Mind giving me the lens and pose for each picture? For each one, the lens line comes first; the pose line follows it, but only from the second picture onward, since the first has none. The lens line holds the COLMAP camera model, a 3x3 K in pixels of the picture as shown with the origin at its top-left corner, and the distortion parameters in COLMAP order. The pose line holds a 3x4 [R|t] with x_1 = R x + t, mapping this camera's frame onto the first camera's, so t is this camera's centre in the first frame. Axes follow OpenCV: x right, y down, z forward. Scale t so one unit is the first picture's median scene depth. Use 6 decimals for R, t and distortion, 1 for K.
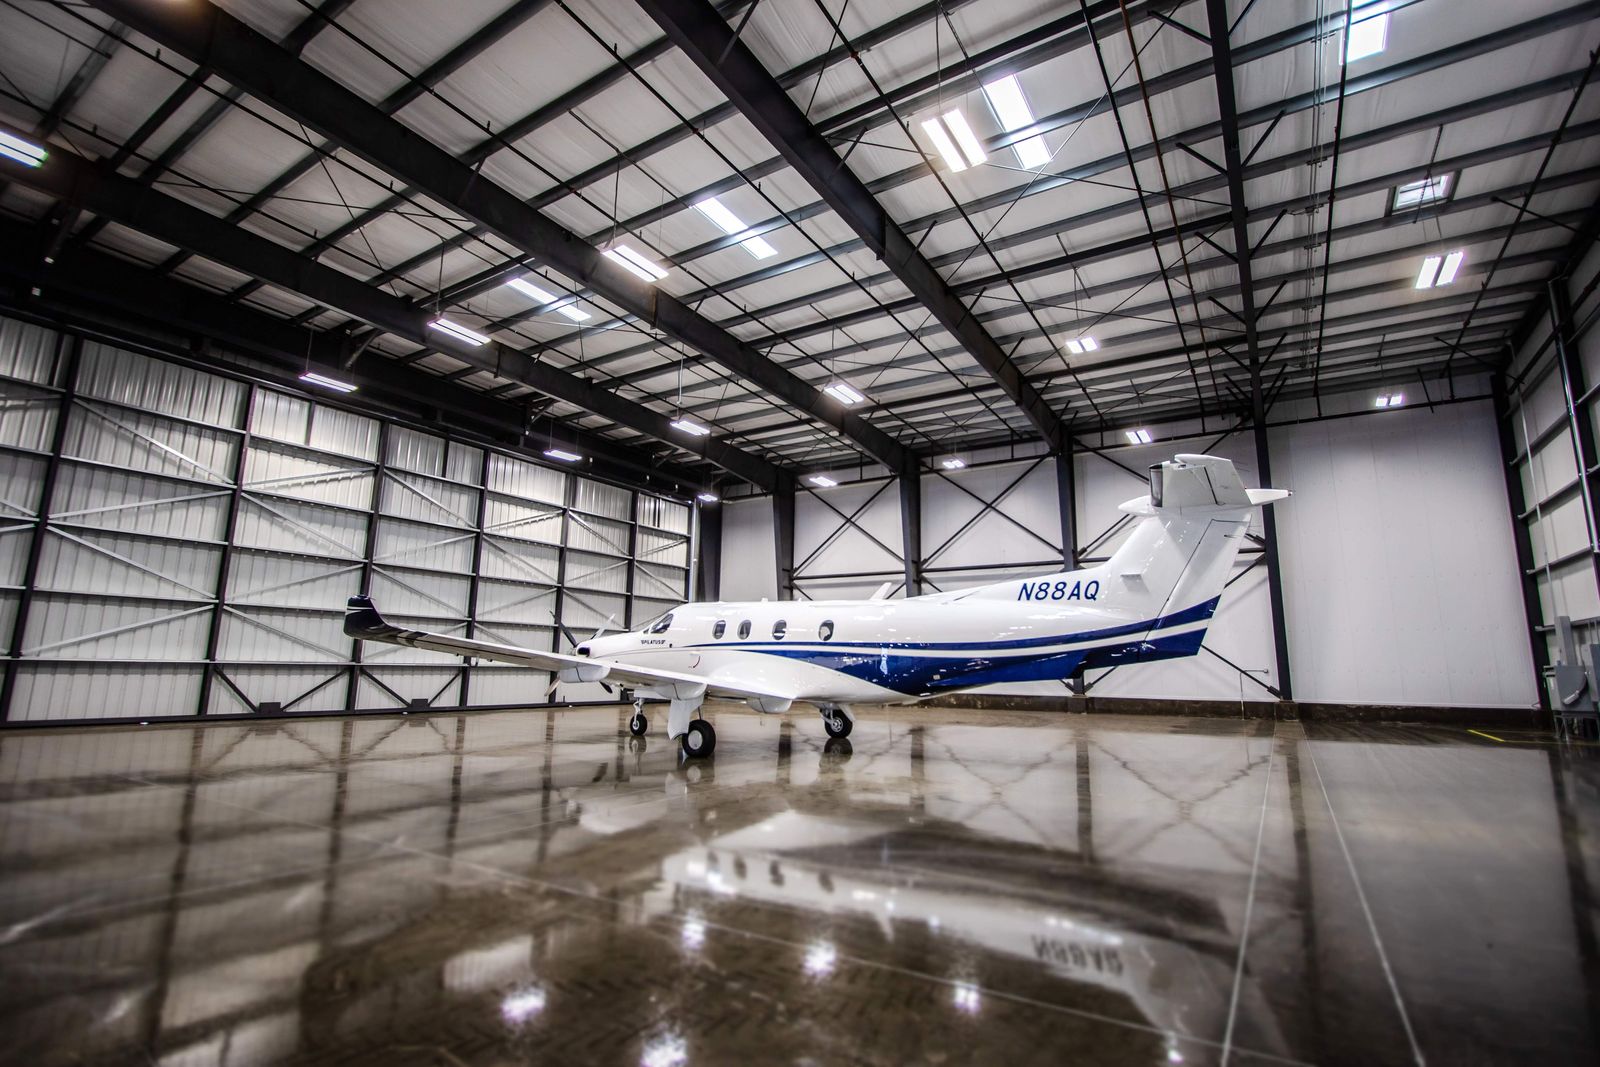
lens RADIAL K [[739.9, 0, 801.0], [0, 739.9, 529.6], [0, 0, 1]] dist [-0.020440, 0.000492]
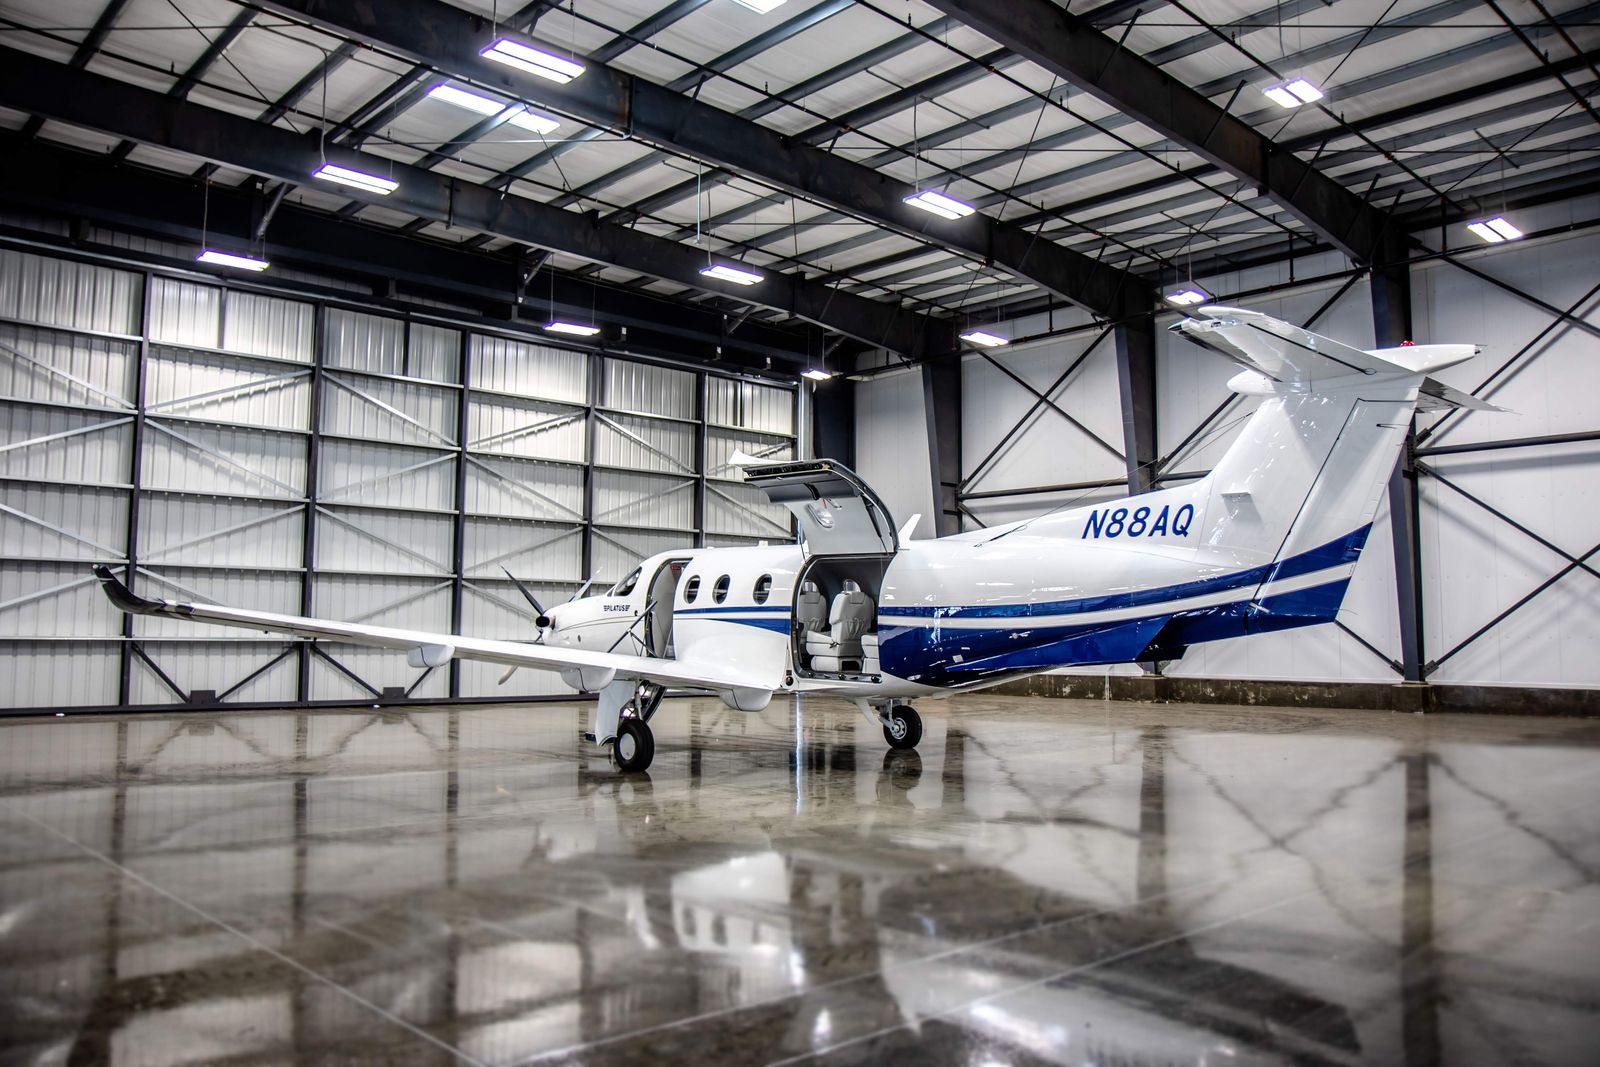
lens RADIAL K [[1229.7, 0, 792.2], [0, 1229.7, 522.2], [0, 0, 1]] dist [-0.121191, 0.103150]
pose [[0.966888, -0.030509, -0.253370, 0.174368], [0.053215, 0.995107, 0.083252, -0.009995], [0.249590, -0.093978, 0.963780, -0.038359]]
